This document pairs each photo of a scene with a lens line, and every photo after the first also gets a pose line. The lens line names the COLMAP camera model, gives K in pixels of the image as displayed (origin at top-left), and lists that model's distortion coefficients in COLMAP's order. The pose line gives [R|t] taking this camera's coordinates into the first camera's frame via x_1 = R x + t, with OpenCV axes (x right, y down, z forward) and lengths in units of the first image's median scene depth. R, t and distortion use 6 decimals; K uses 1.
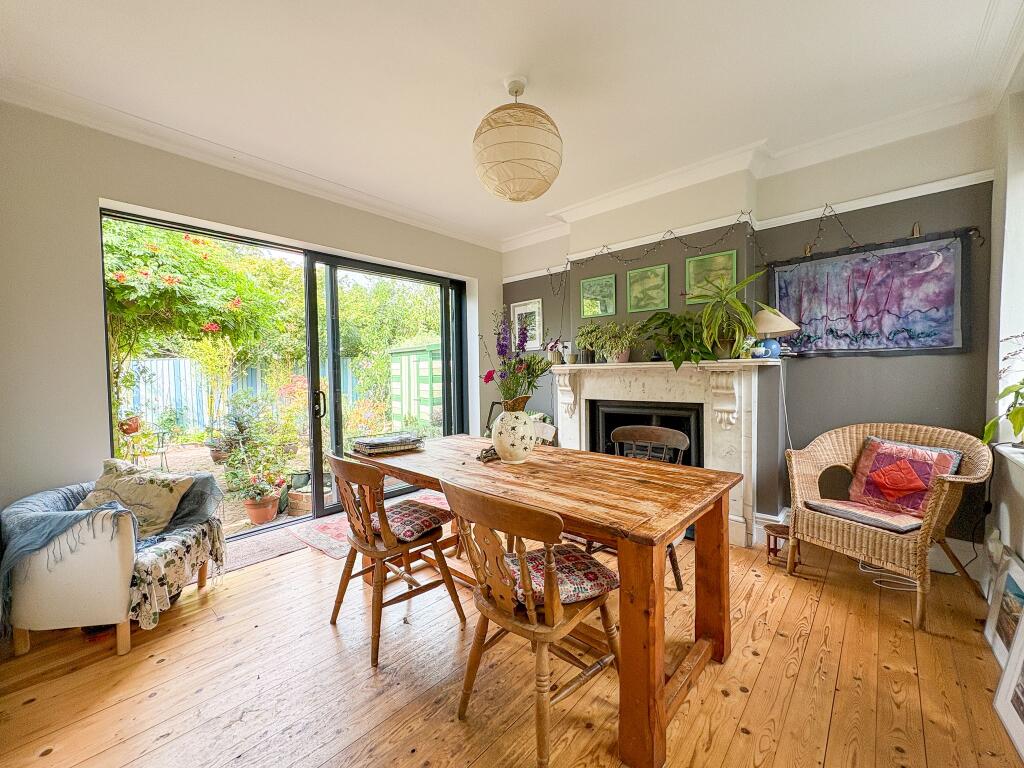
lens RADIAL K [[411.4, 0, 512.0], [0, 411.4, 384.0], [0, 0, 1]] dist [-0.000721, -0.000150]
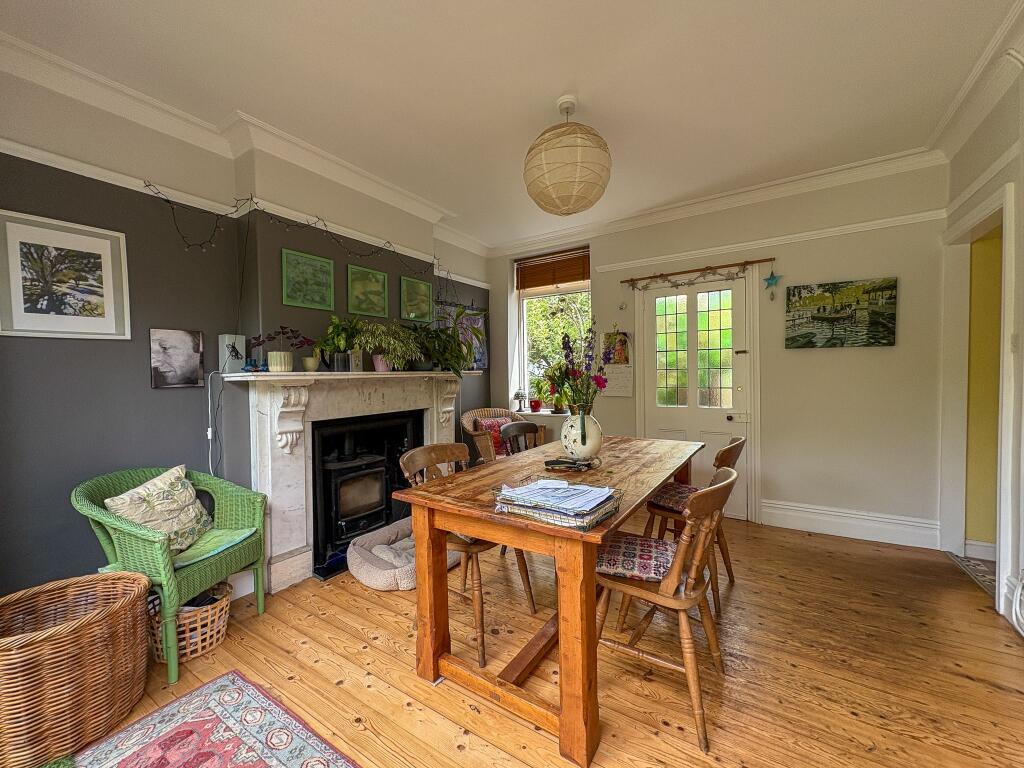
lens RADIAL K [[411.4, 0, 512.0], [0, 411.4, 384.0], [0, 0, 1]] dist [-0.000721, -0.000150]
pose [[-0.163617, -0.005393, 0.986509, -0.635960], [0.047571, 0.998779, 0.013349, -0.022890], [-0.985376, 0.049114, -0.163160, 0.848502]]
